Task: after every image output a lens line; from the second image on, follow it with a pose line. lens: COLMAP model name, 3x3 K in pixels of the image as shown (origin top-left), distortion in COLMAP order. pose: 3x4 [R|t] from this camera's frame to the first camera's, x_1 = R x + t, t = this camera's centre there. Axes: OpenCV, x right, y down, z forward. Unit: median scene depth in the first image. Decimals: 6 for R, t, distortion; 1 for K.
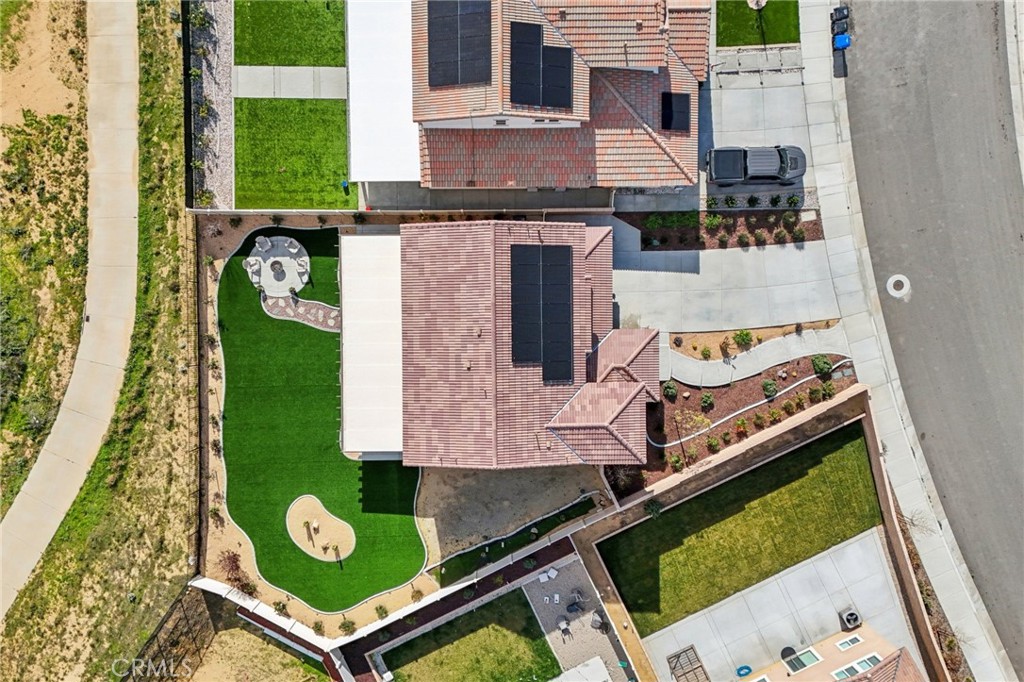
lens RADIAL K [[892.9, 0, 513.5], [0, 892.9, 337.6], [0, 0, 1]] dist [0.093250, -0.113918]
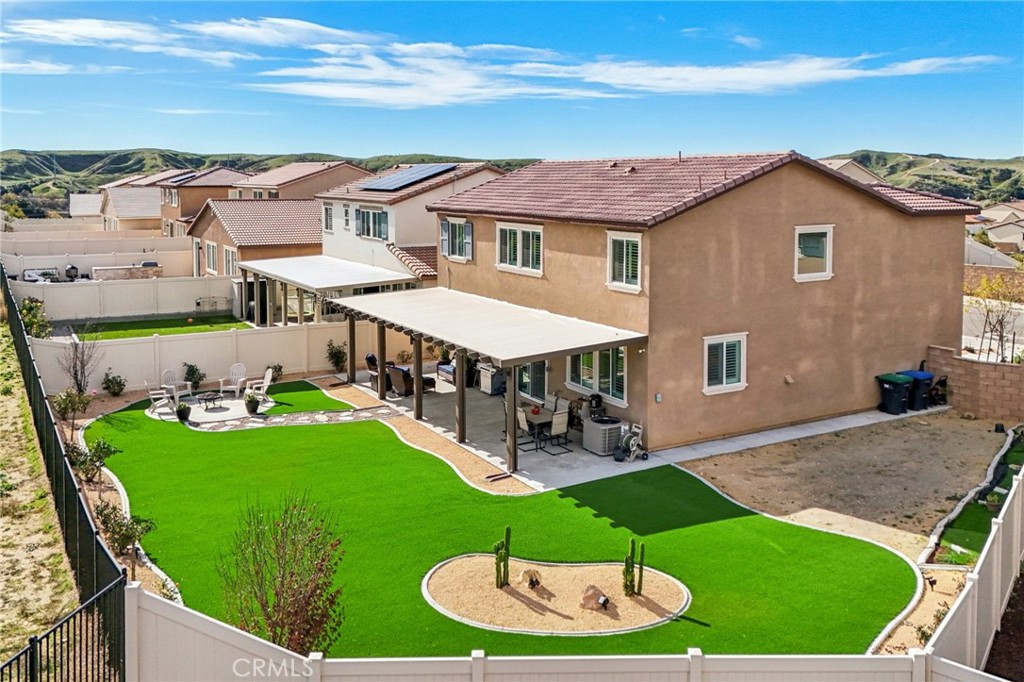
lens RADIAL K [[917.3, 0, 537.1], [0, 917.3, 245.3], [0, 0, 1]] dist [0.044089, -0.018809]
pose [[0.859791, -0.048665, 0.508322, -0.364545], [0.510343, 0.047602, -0.858653, 0.459522], [0.017590, 0.997680, 0.065763, 0.879057]]
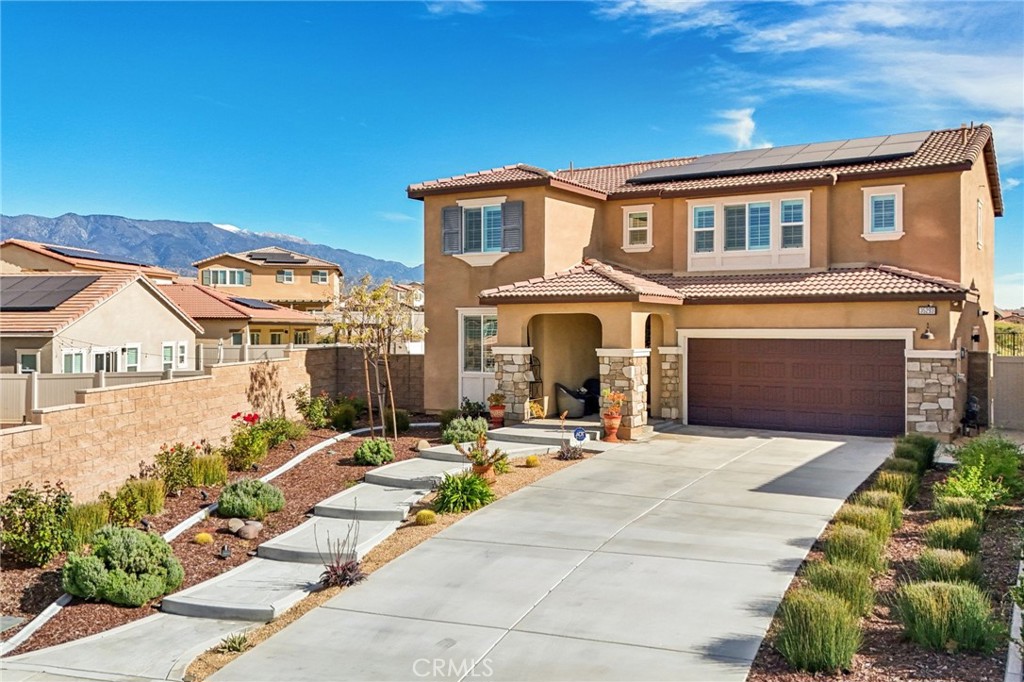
lens RADIAL K [[896.3, 0, 517.0], [0, 896.3, 335.8], [0, 0, 1]] dist [0.184521, -0.420295]
pose [[-0.522073, -0.003146, -0.852895, 0.483241], [-0.852721, -0.018567, 0.522036, -0.154639], [-0.017478, 0.999823, 0.007011, 0.967505]]
